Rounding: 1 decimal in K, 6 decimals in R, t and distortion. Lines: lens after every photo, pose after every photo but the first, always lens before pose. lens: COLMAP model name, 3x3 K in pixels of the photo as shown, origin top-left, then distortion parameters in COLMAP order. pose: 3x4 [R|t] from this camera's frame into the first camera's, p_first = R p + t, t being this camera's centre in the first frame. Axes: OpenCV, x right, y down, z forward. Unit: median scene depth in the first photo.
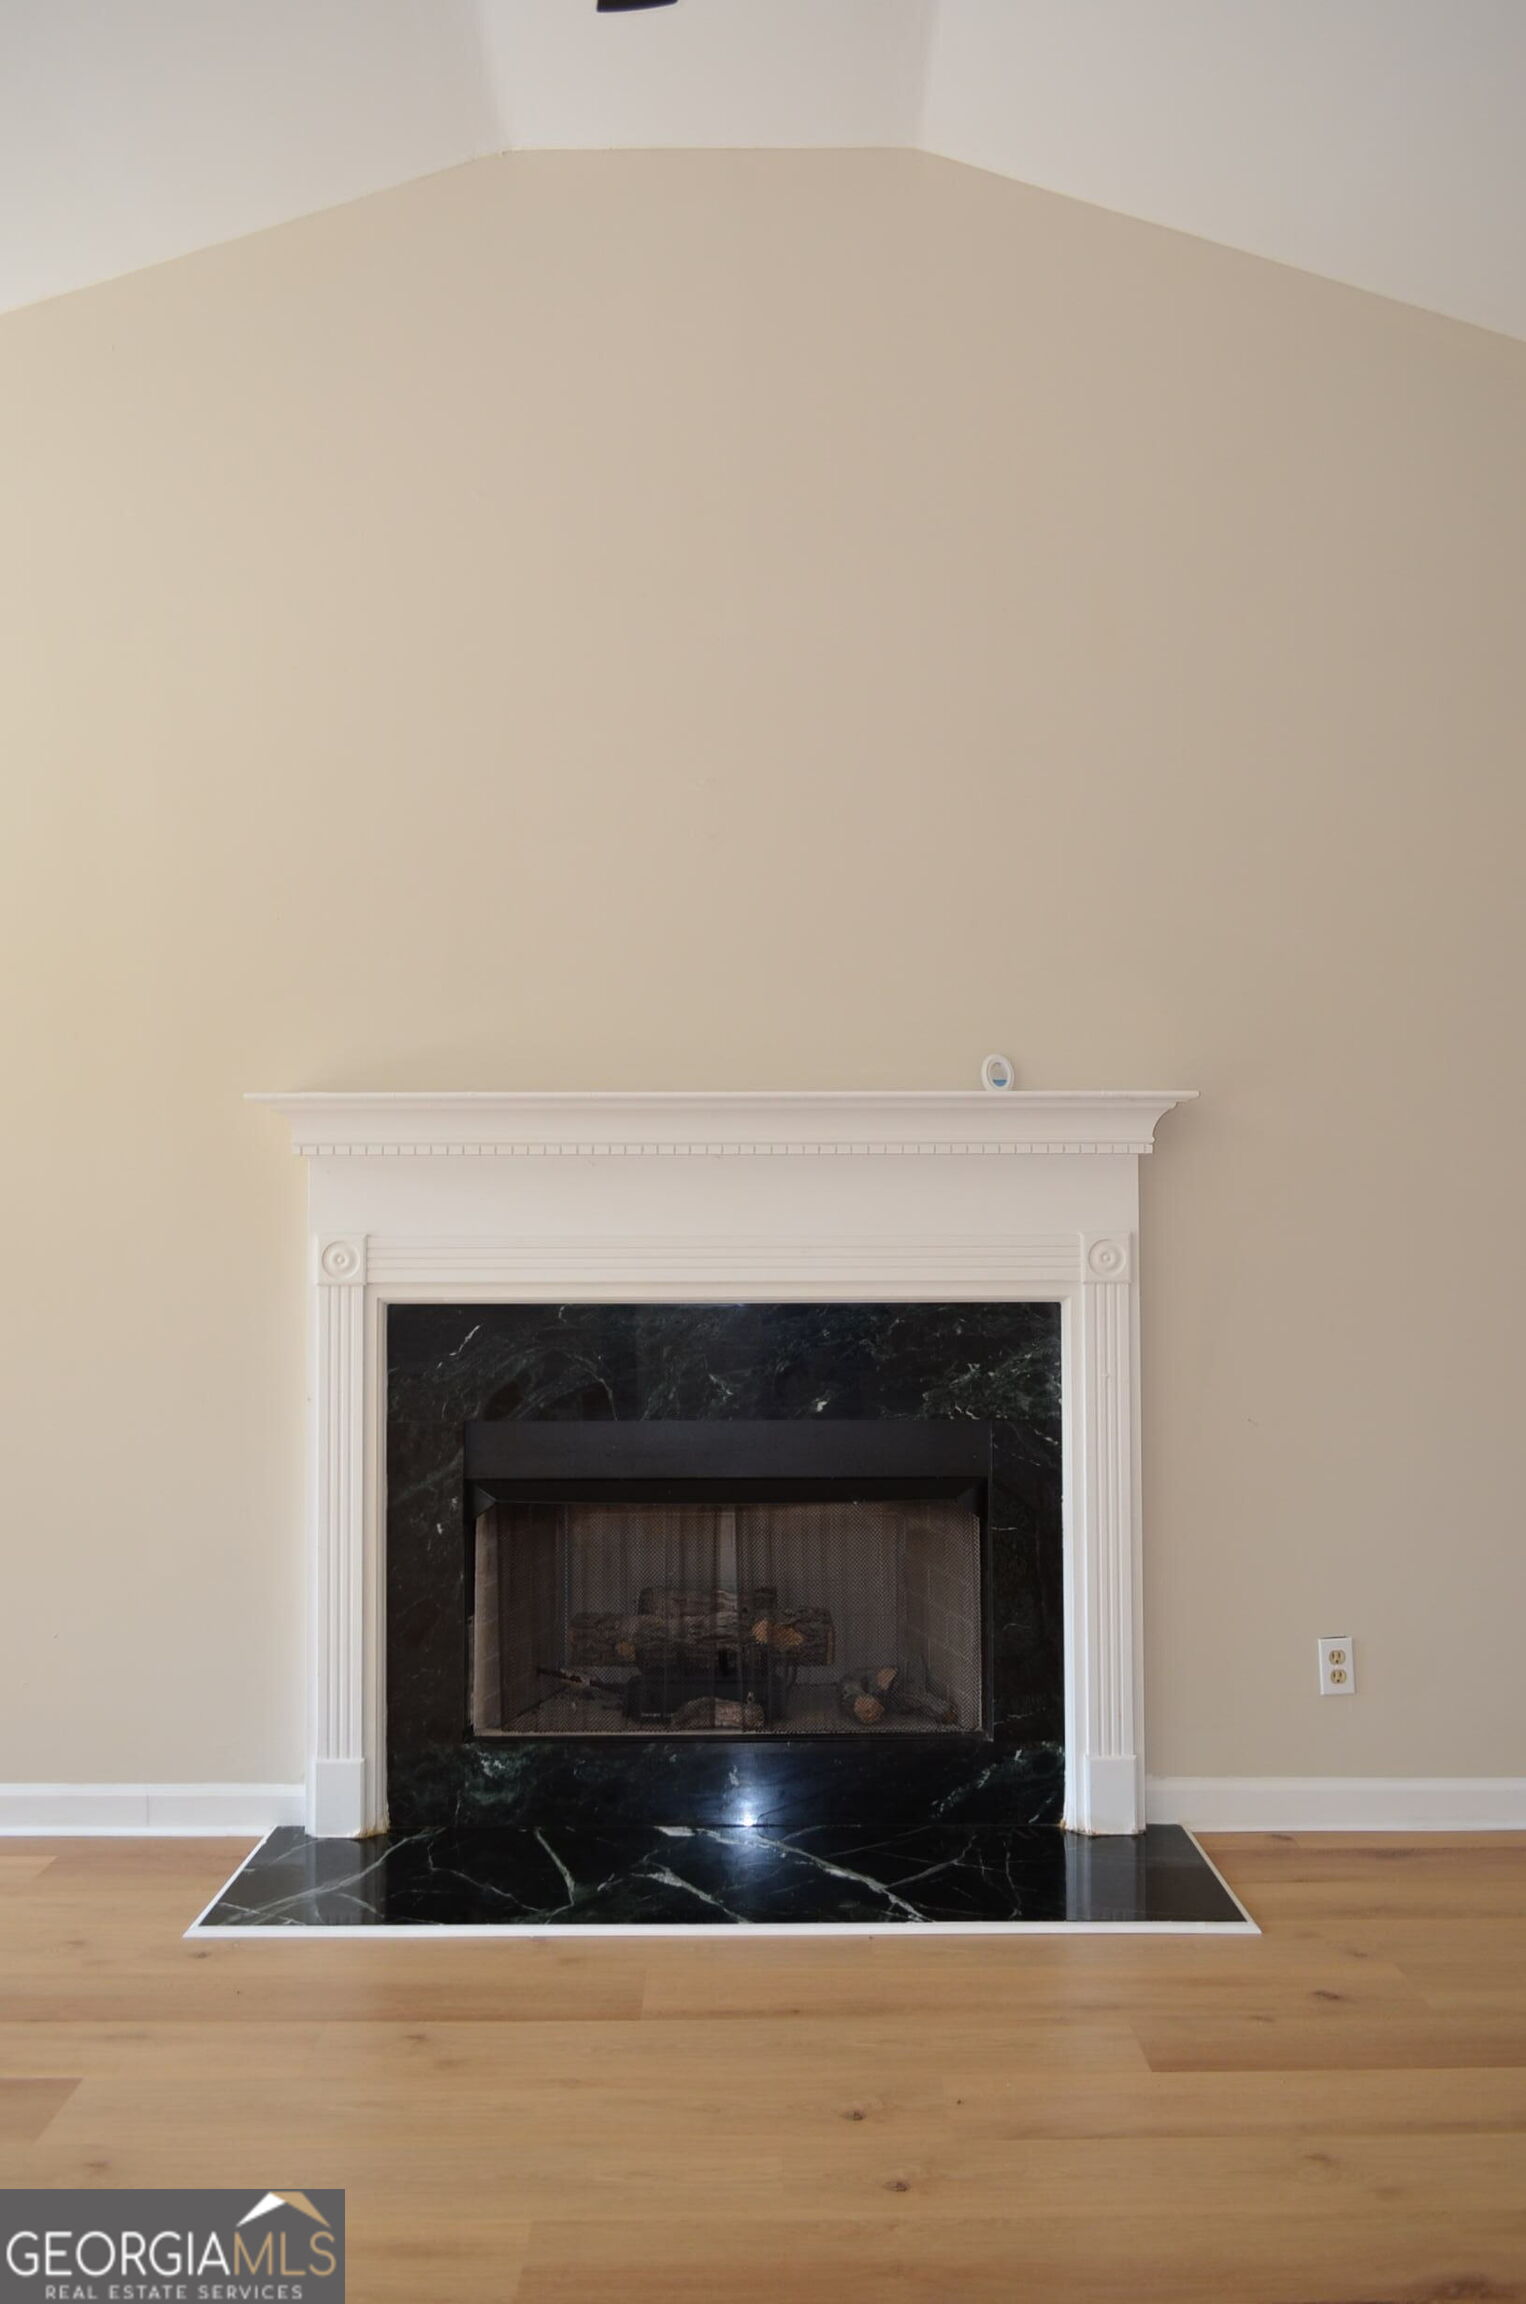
lens RADIAL K [[1828.4, 0, 758.3], [0, 1828.4, 1142.0], [0, 0, 1]] dist [0.007731, 0.003034]
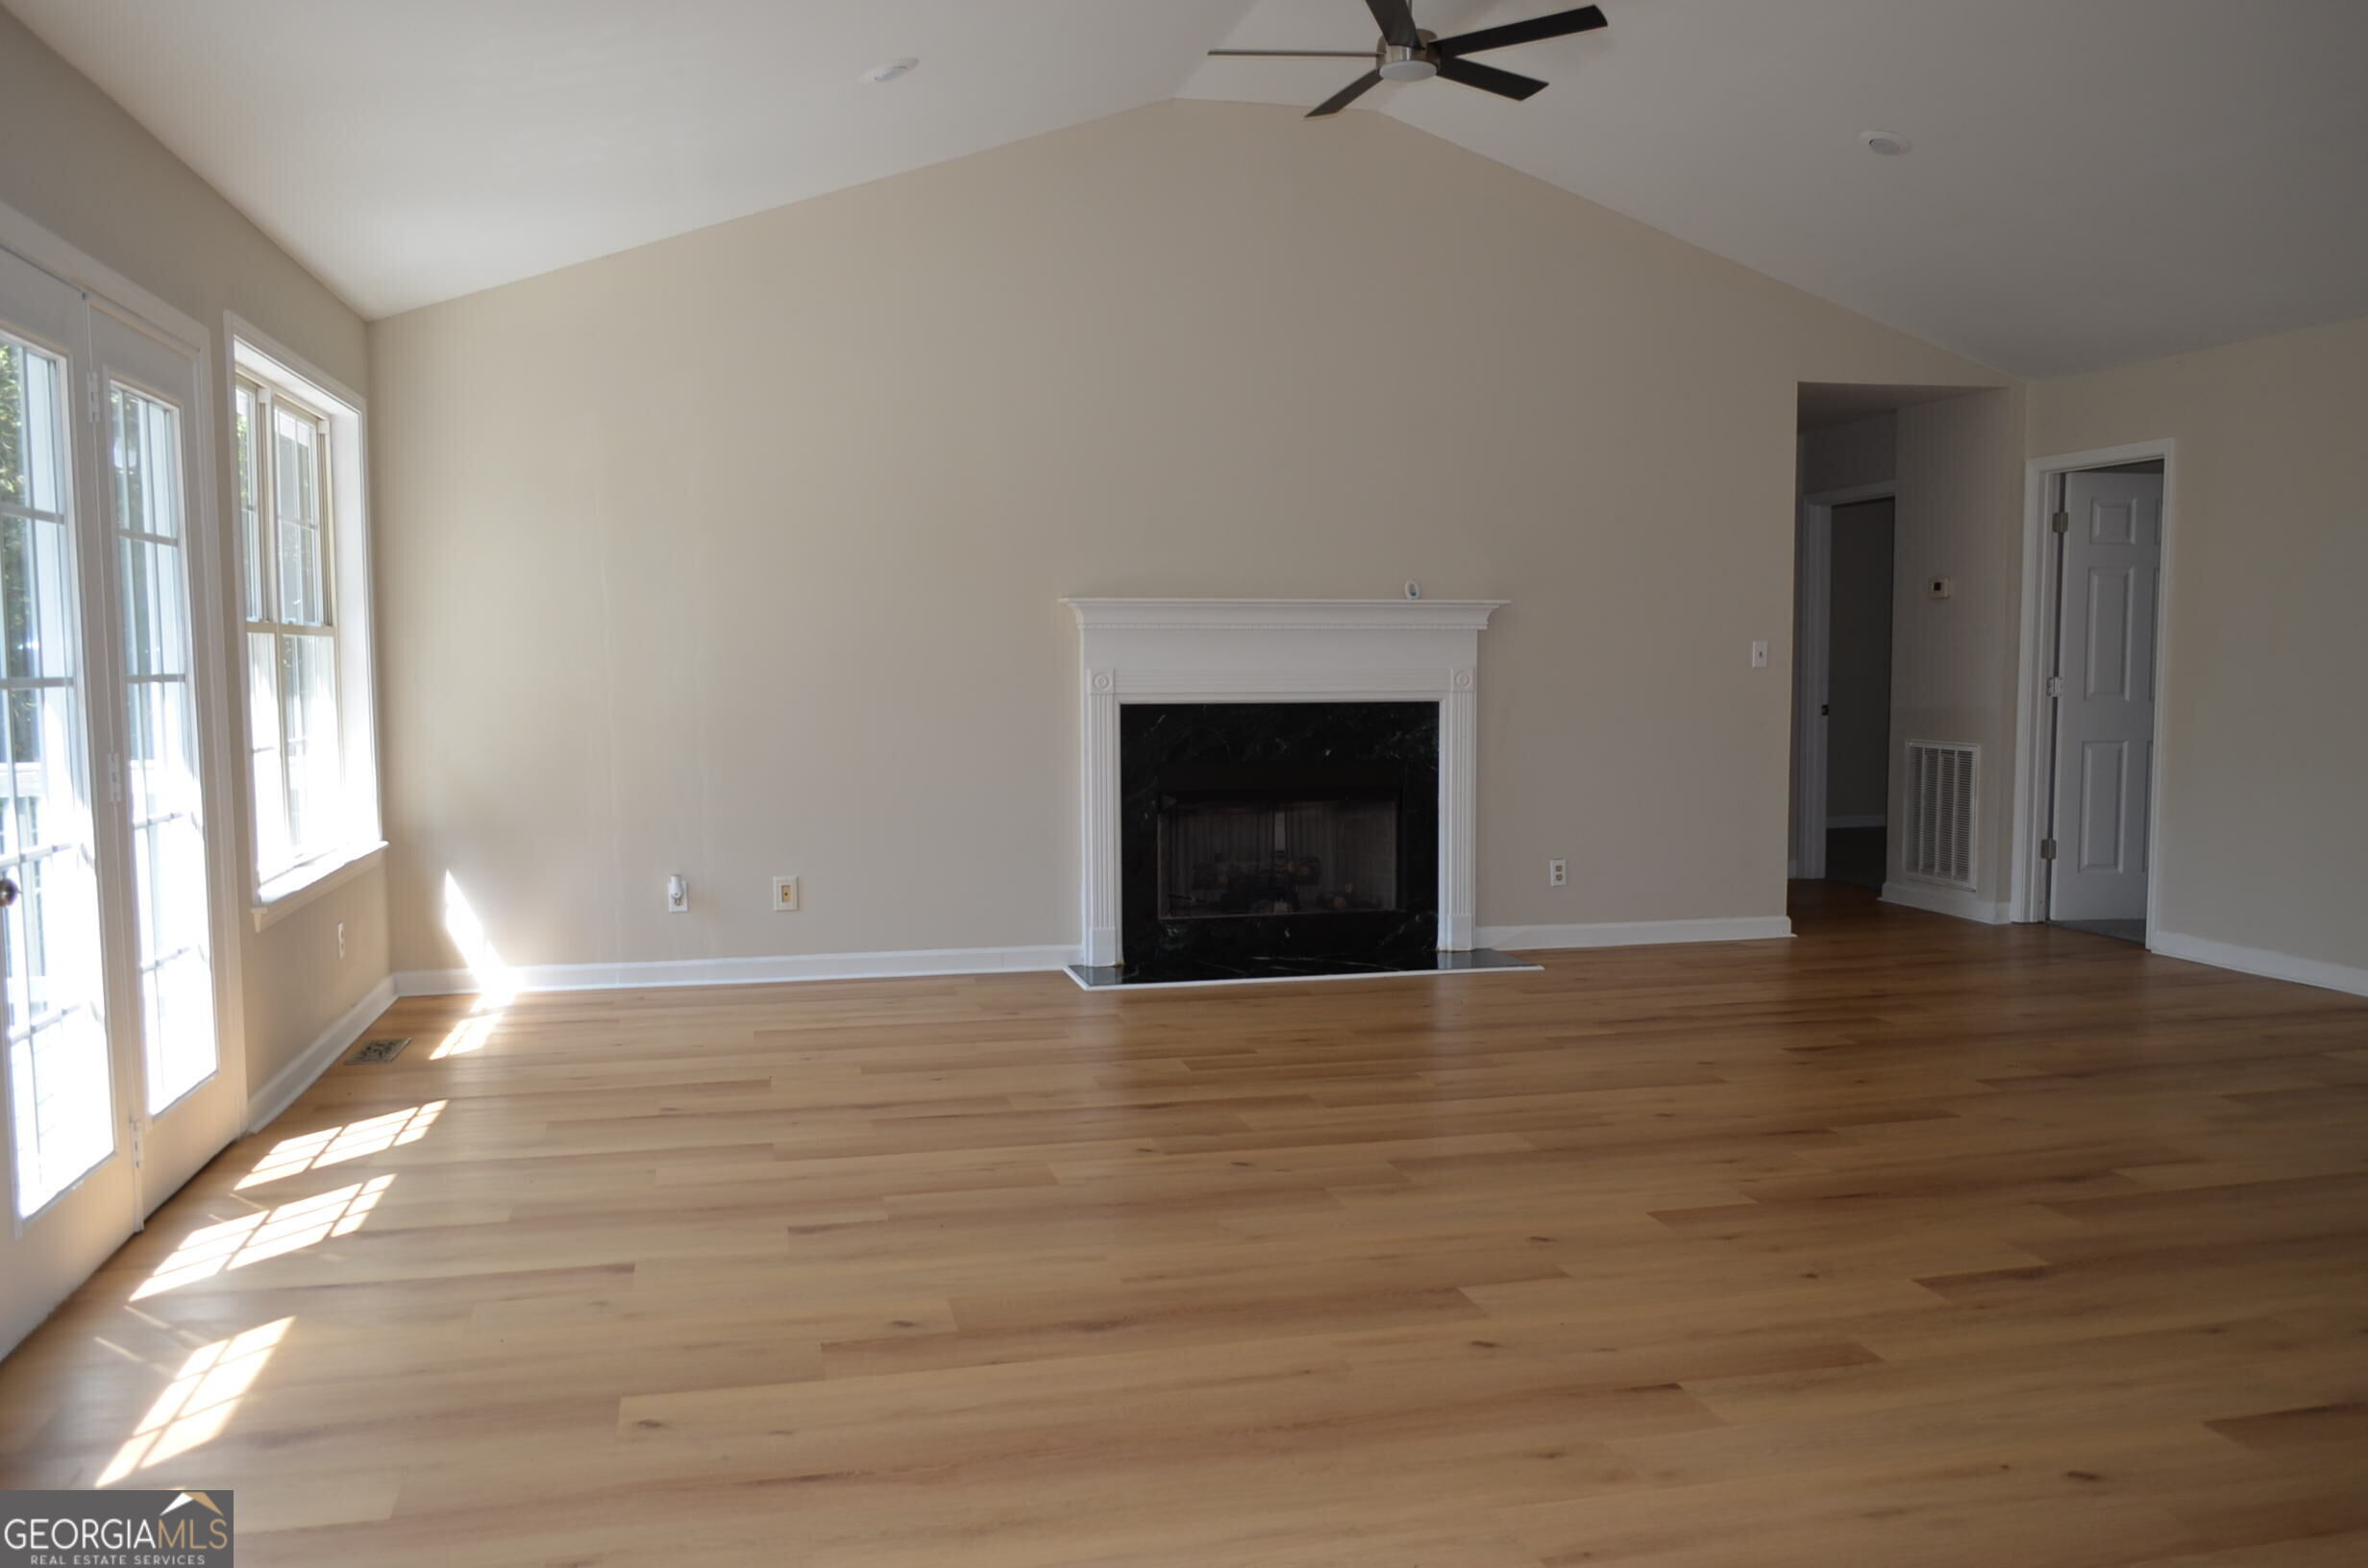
lens RADIAL K [[1878.9, 0, 1185.2], [0, 1878.9, 780.9], [0, 0, 1]] dist [0.007731, 0.003034]
pose [[0.972225, -0.015316, 0.233546, -0.611833], [-0.005505, 0.996084, 0.088240, -0.008790], [-0.233983, -0.087075, 0.968334, -0.997832]]
